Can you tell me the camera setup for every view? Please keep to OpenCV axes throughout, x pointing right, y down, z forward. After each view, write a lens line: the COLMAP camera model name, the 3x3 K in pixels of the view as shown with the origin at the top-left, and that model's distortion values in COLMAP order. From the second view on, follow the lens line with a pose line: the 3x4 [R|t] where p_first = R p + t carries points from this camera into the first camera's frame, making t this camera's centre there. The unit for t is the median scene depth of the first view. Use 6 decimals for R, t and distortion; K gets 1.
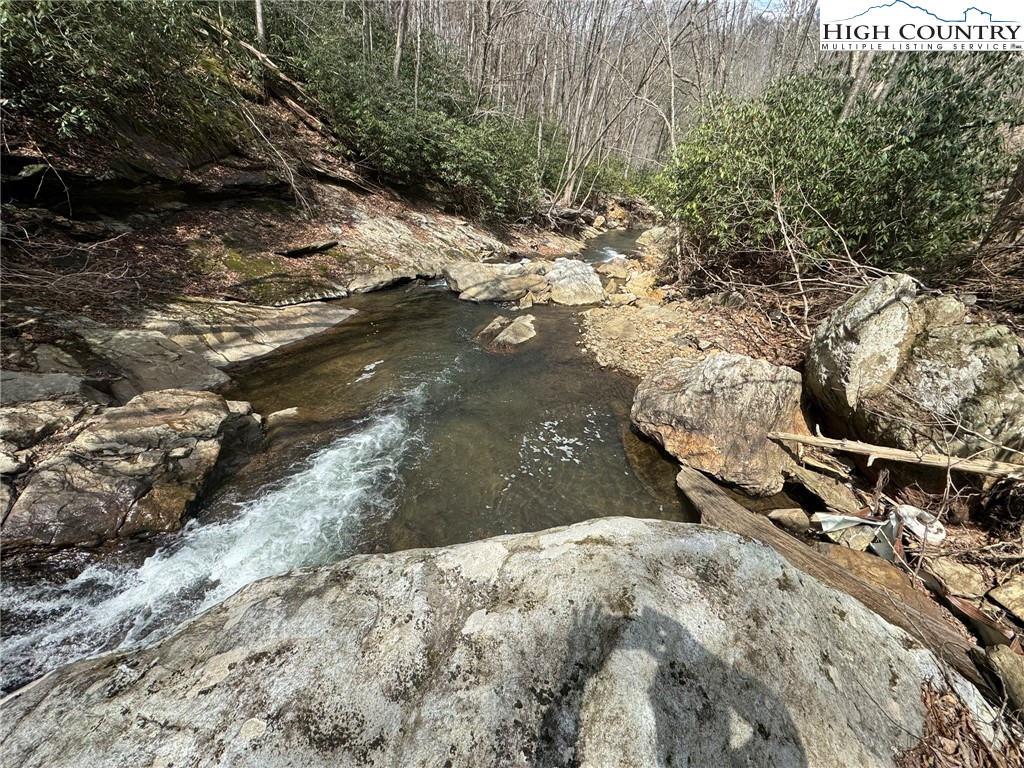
lens RADIAL K [[409.6, 0, 515.2], [0, 409.6, 385.2], [0, 0, 1]] dist [-0.003003, 0.000724]
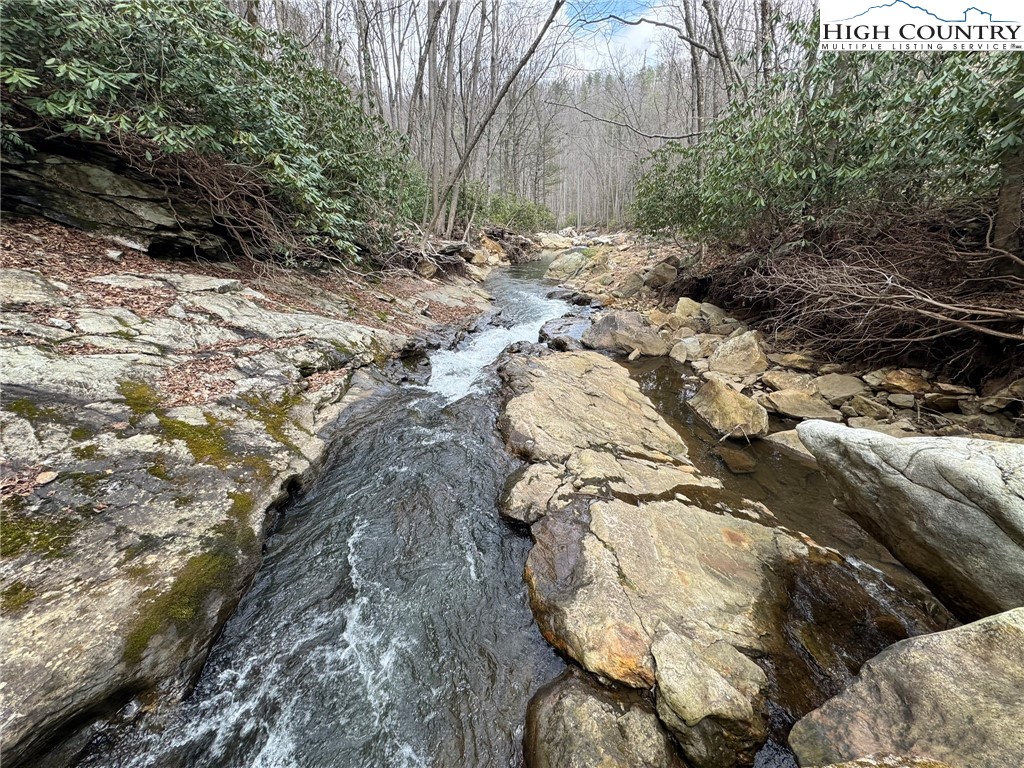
lens RADIAL K [[409.6, 0, 512.6], [0, 409.6, 382.0], [0, 0, 1]] dist [-0.003003, 0.000724]
pose [[0.922444, -0.203892, 0.327909, -0.055094], [0.235950, 0.969868, -0.060696, -0.330205], [-0.305653, 0.133359, 0.942757, 0.847655]]
